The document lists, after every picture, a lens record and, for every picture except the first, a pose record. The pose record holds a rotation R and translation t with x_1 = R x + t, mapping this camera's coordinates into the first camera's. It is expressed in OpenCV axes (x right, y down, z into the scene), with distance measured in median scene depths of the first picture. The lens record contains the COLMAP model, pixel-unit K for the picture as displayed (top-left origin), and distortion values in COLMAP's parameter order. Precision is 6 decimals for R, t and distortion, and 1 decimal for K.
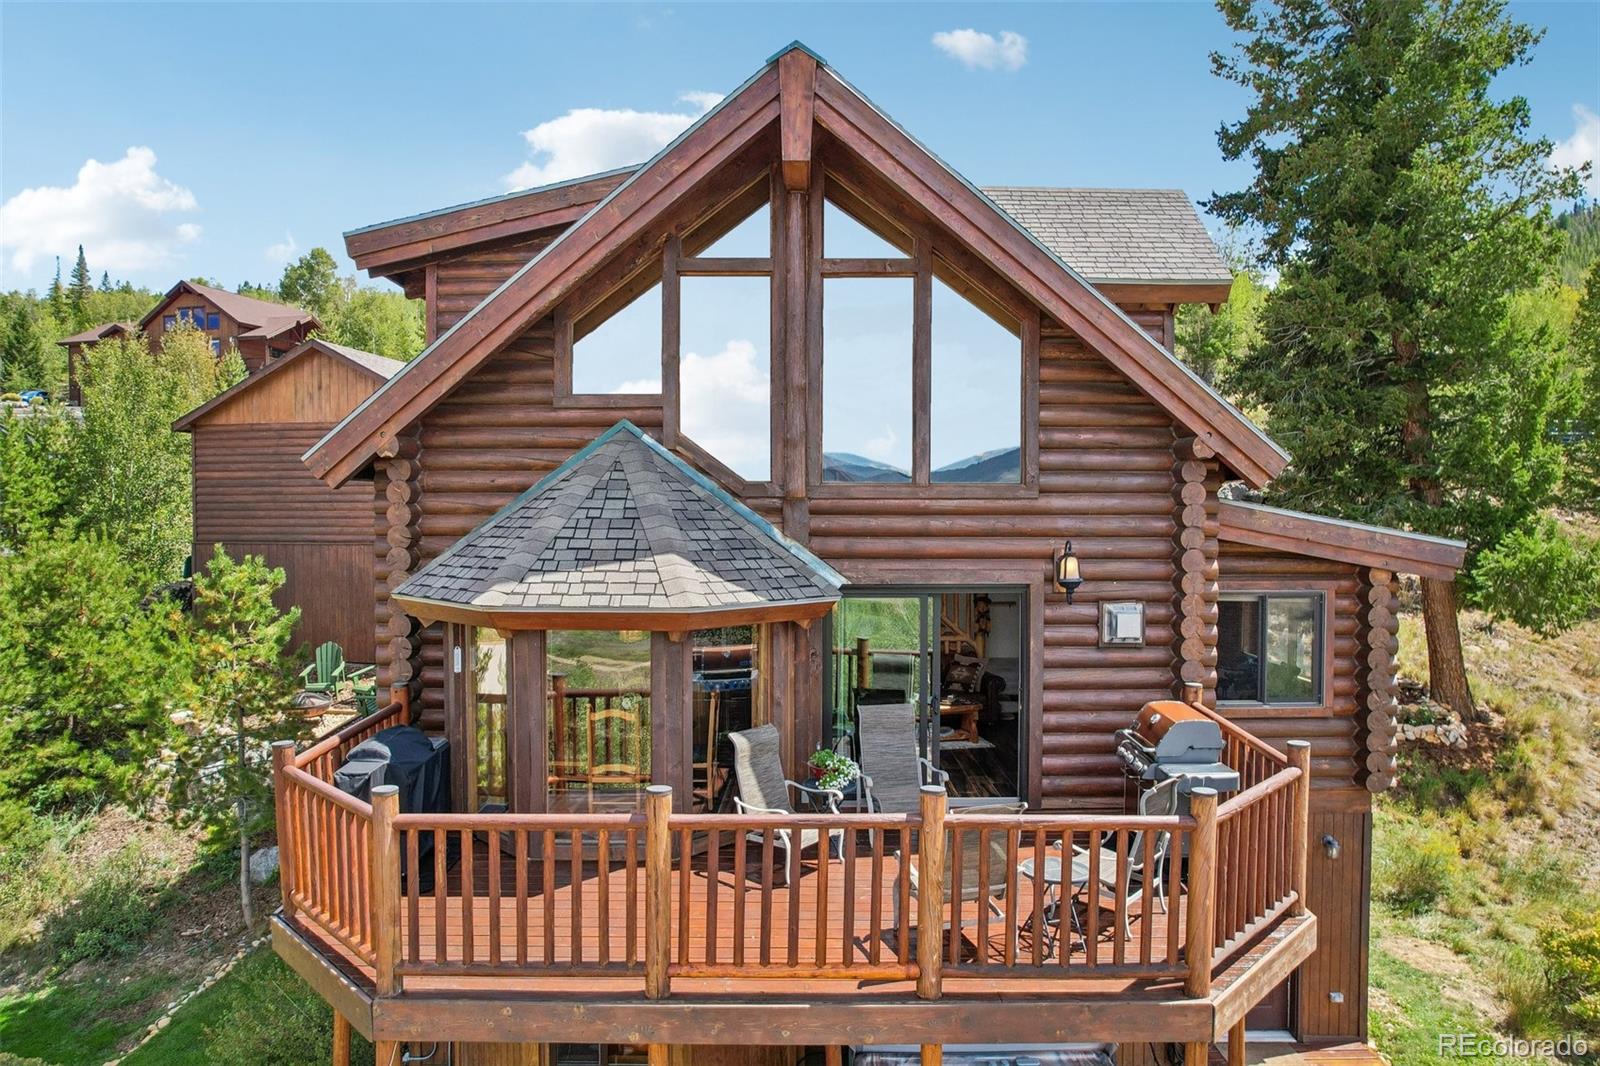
lens RADIAL K [[1028.4, 0, 800.0], [0, 1028.4, 533.0], [0, 0, 1]] dist [-0.082311, 0.073182]
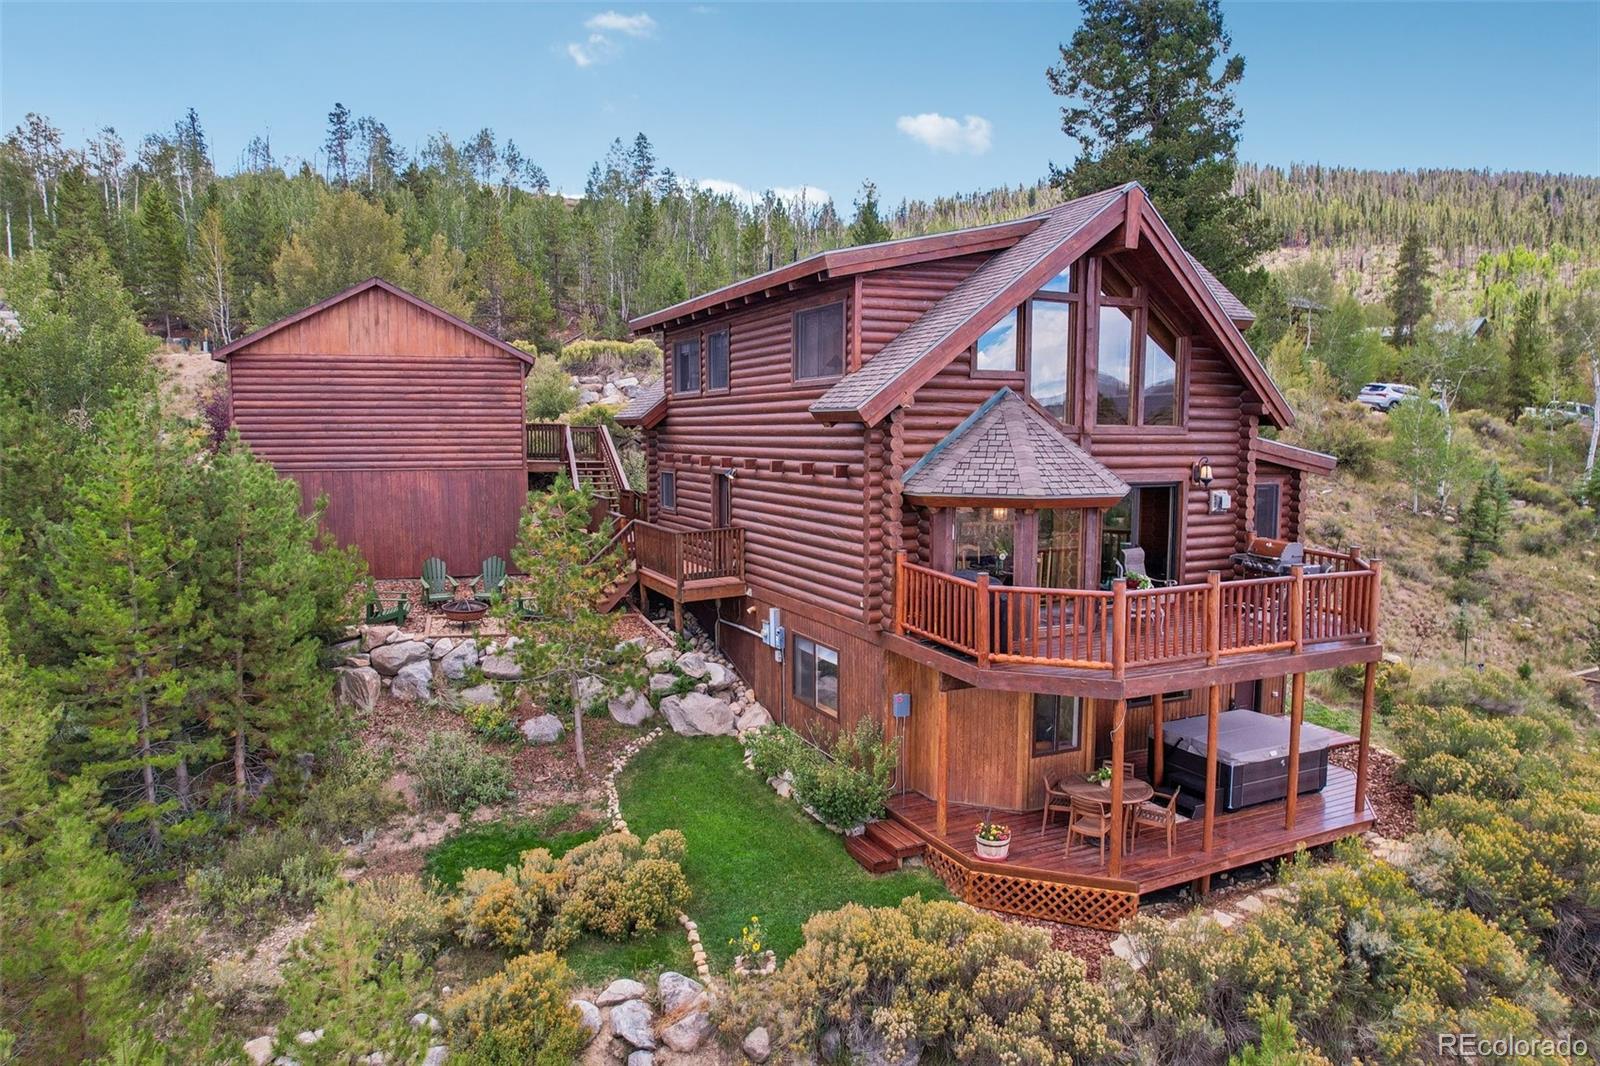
lens RADIAL K [[1028.4, 0, 800.0], [0, 1028.4, 533.0], [0, 0, 1]] dist [-0.082311, 0.073182]
pose [[0.903071, -0.040712, 0.427557, -1.187336], [0.008424, 0.996985, 0.077139, -0.003757], [-0.429409, -0.066060, 0.900691, -0.363703]]
